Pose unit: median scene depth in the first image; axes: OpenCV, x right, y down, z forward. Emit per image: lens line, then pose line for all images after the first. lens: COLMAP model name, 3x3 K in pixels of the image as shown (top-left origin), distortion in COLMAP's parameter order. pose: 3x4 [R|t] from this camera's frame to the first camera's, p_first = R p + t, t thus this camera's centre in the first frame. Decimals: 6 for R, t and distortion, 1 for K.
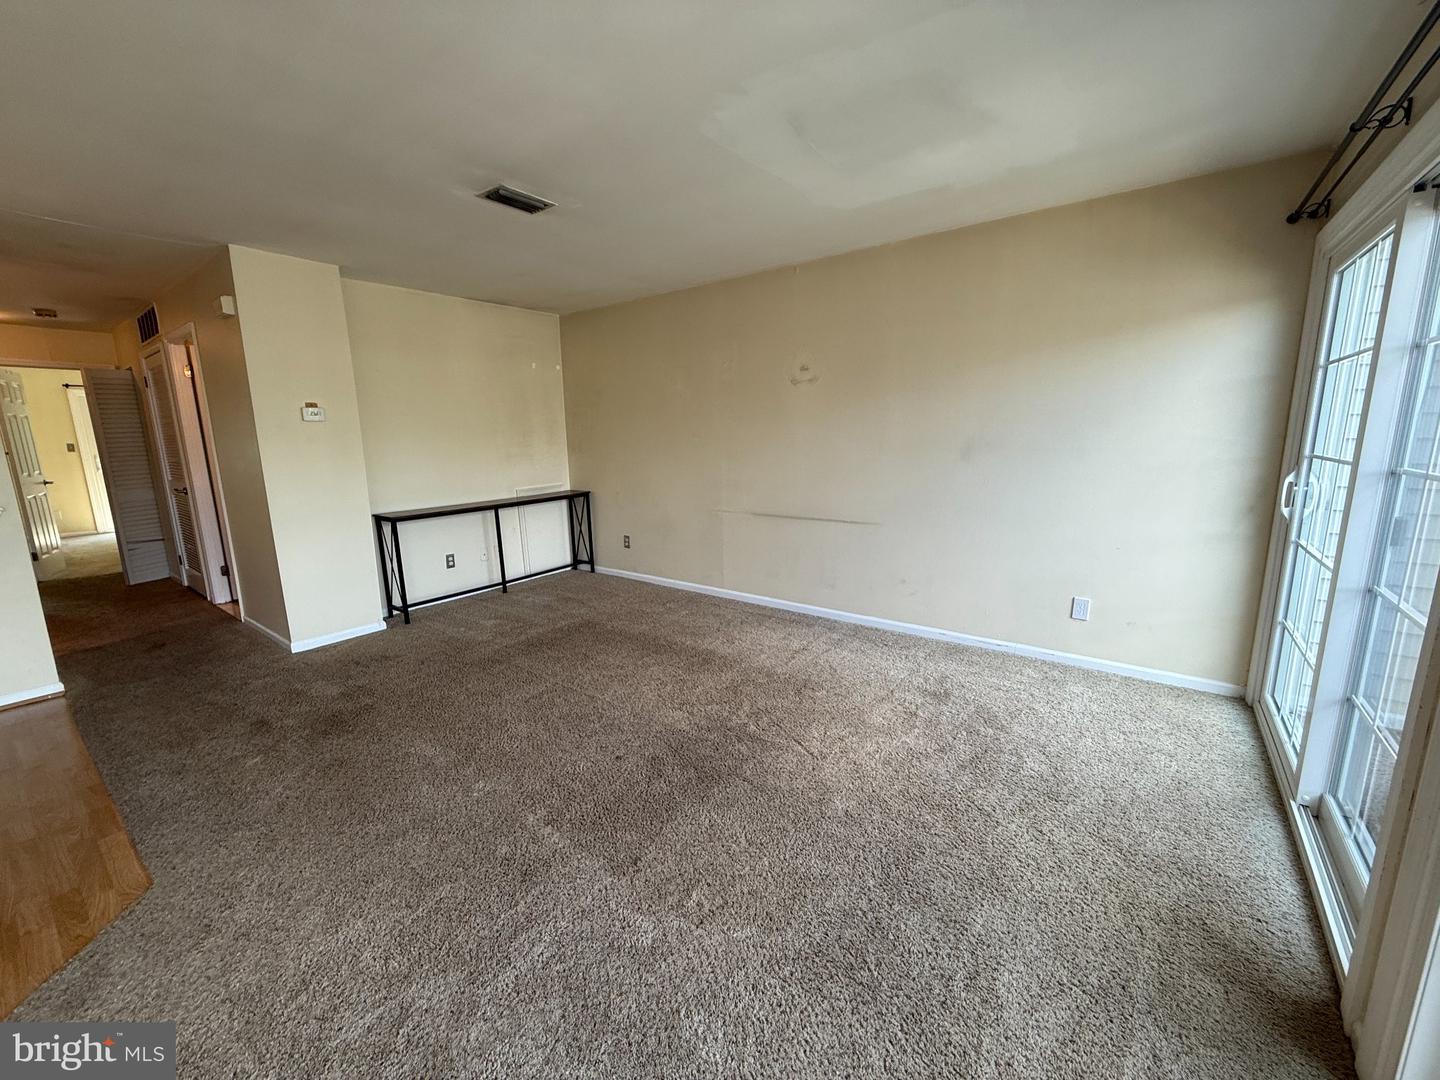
lens RADIAL K [[572.5, 0, 723.5], [0, 572.5, 539.2], [0, 0, 1]] dist [0.000451, -0.001008]
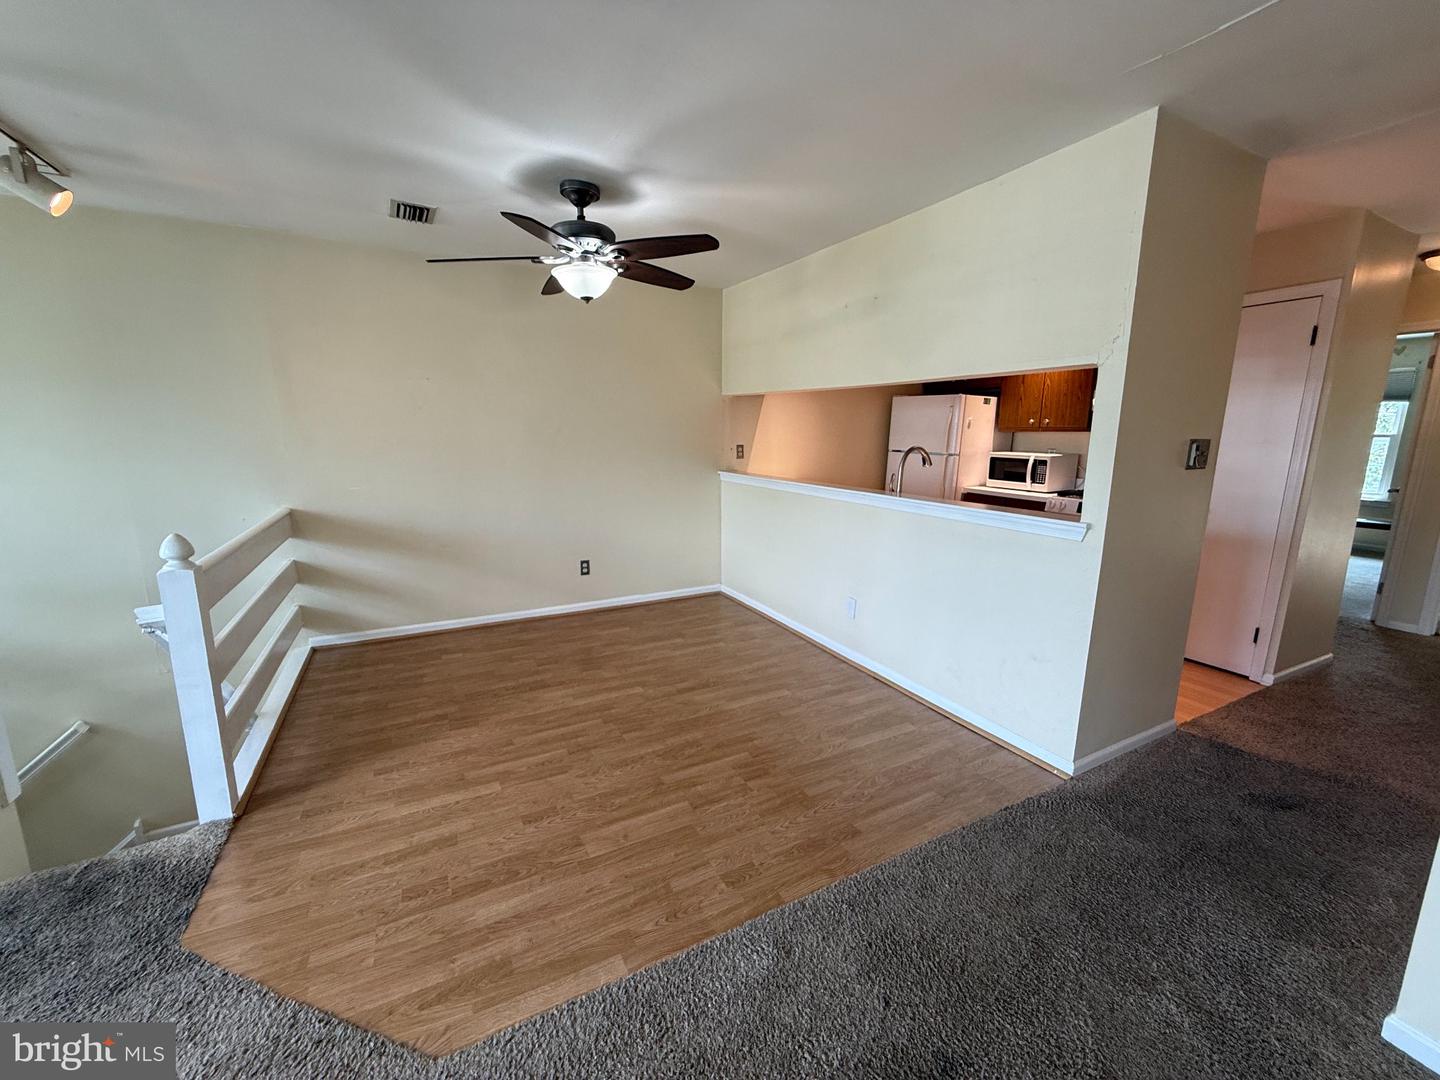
lens RADIAL K [[572.5, 0, 714.3], [0, 572.5, 543.0], [0, 0, 1]] dist [0.000451, -0.001008]
pose [[-0.430317, 0.185240, -0.883467, -0.351892], [-0.163986, 0.946390, 0.278307, -0.149332], [0.887657, 0.264636, -0.376871, 0.786460]]
